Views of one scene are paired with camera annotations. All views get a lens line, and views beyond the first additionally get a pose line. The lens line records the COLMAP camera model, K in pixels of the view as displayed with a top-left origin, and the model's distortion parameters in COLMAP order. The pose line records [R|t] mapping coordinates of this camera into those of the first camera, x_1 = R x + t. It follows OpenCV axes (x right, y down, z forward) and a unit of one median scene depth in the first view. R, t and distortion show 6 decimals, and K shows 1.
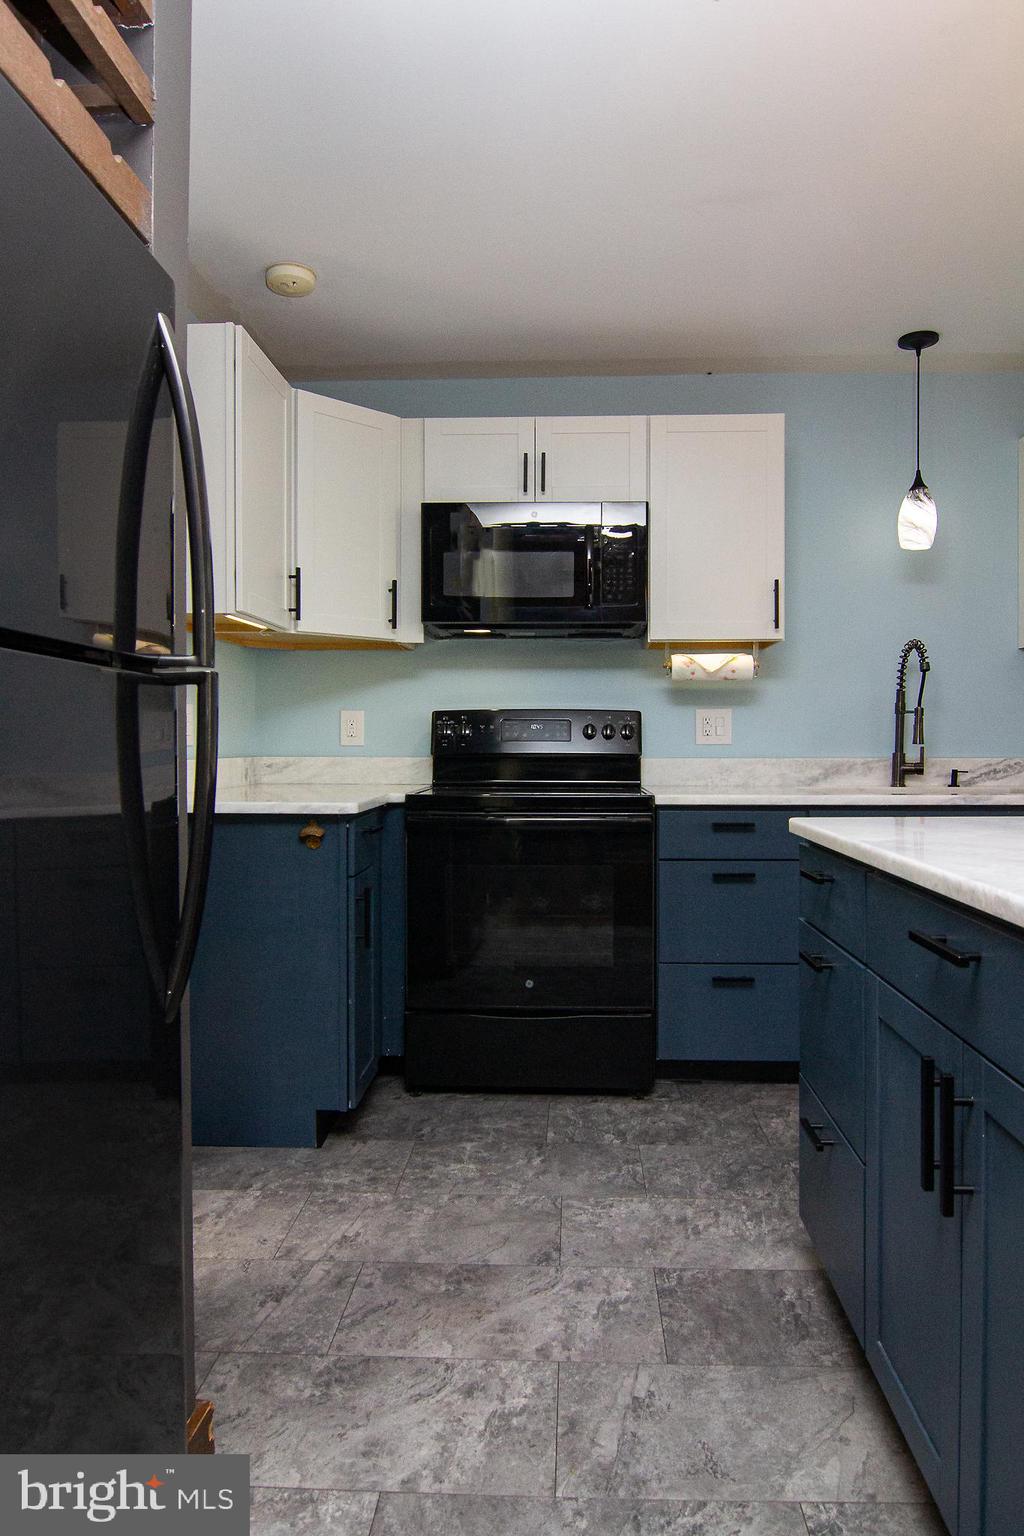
lens RADIAL K [[904.2, 0, 513.2], [0, 904.2, 760.0], [0, 0, 1]] dist [-0.001288, -0.000631]
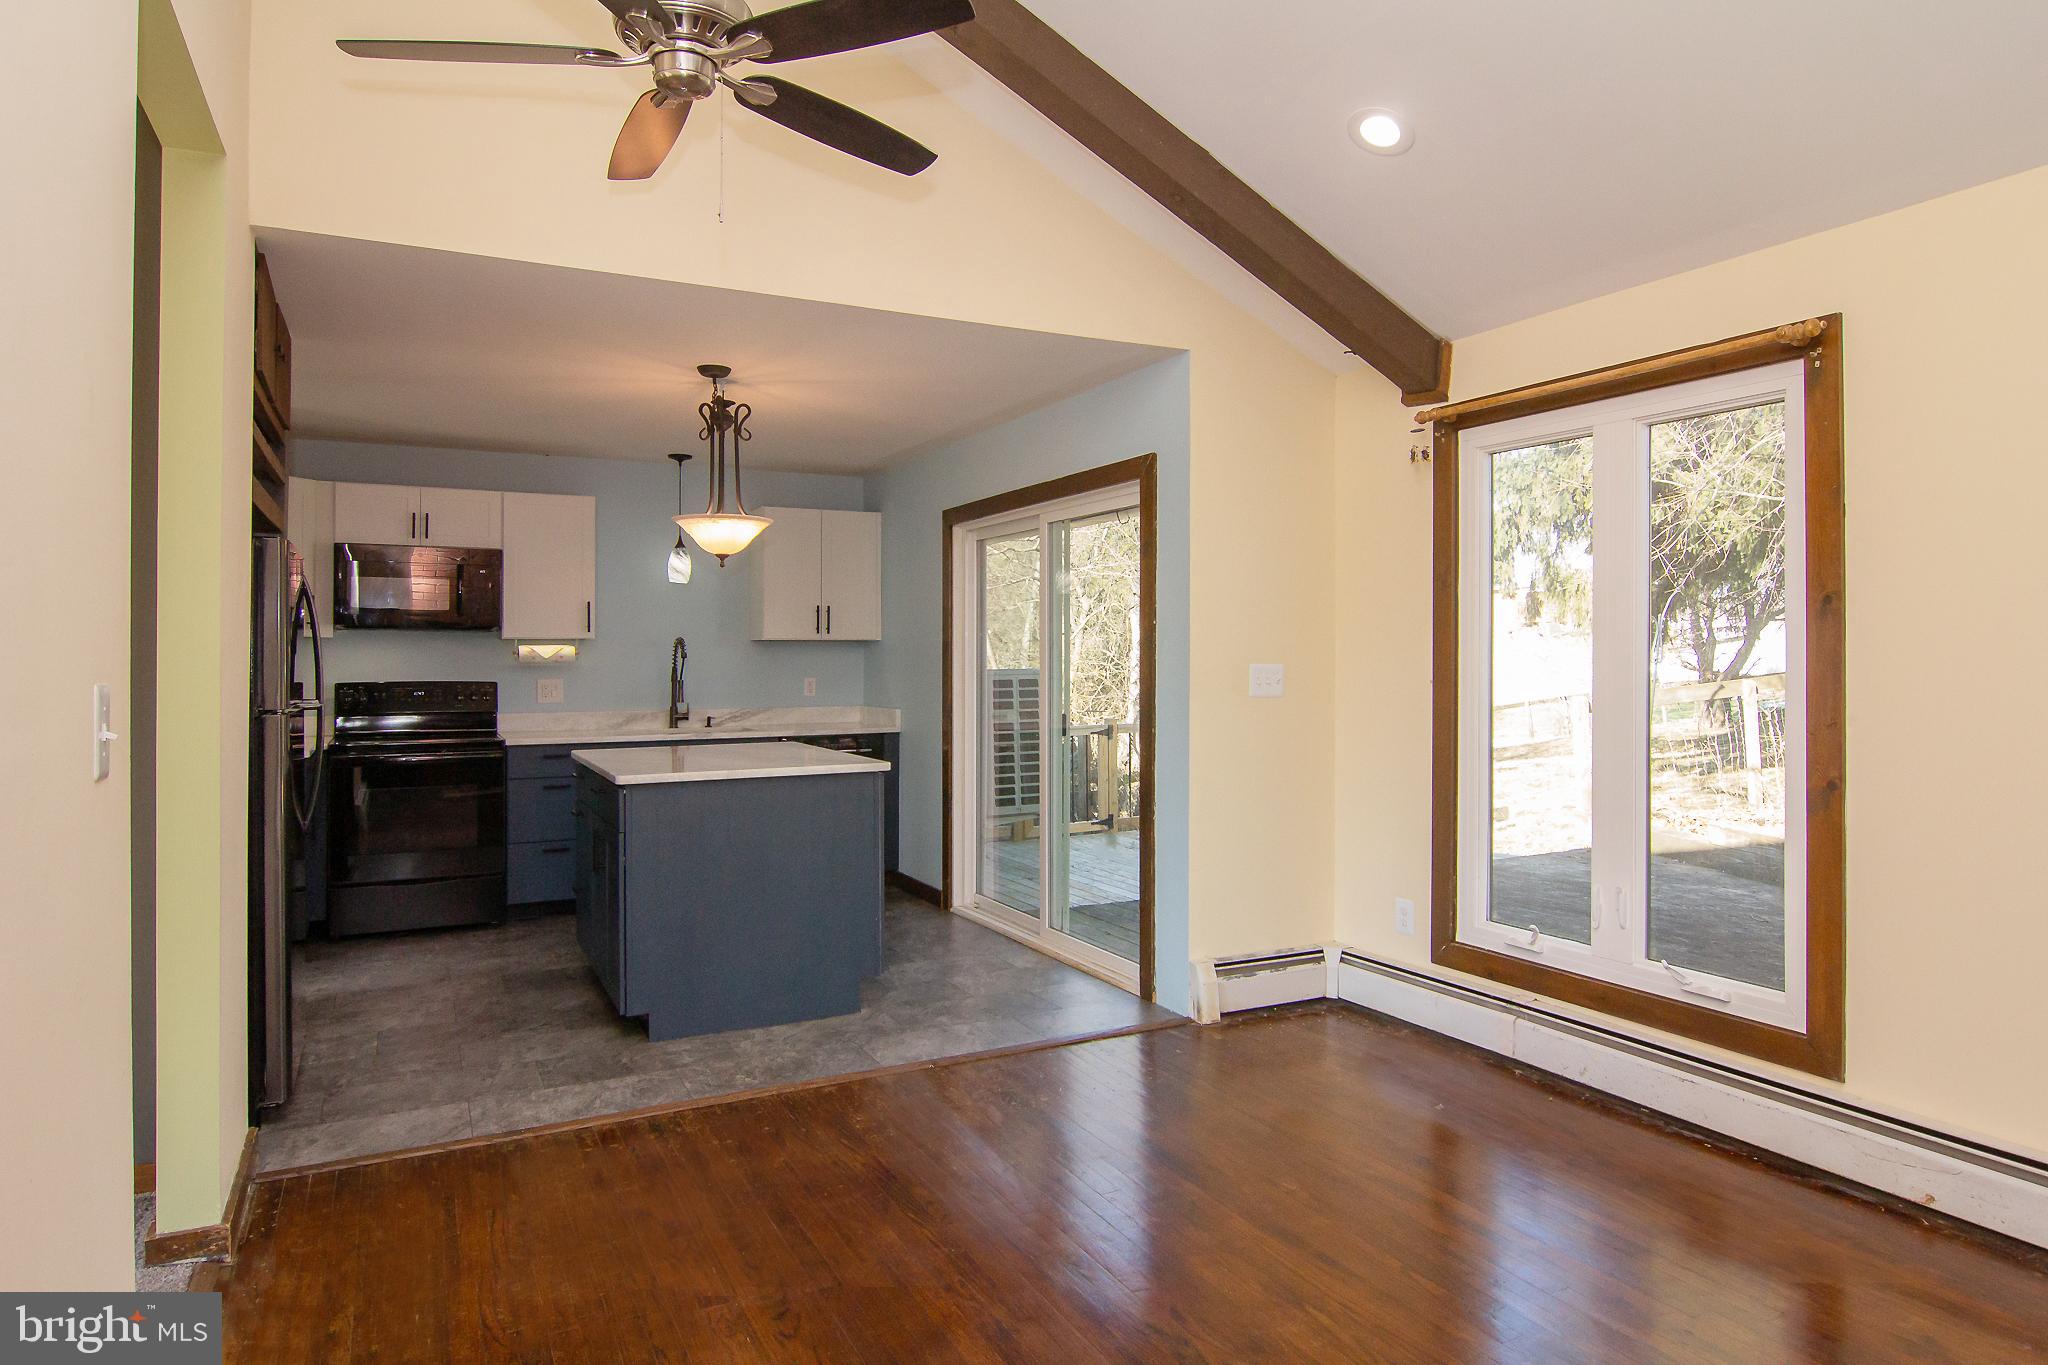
lens RADIAL K [[1205.6, 0, 1033.1], [0, 1205.6, 660.1], [0, 0, 1]] dist [-0.001288, -0.000631]
pose [[0.850133, 0.003407, 0.526557, -0.155267], [0.002697, 0.999938, -0.010824, -0.067594], [-0.526561, 0.010622, 0.850071, -1.167685]]
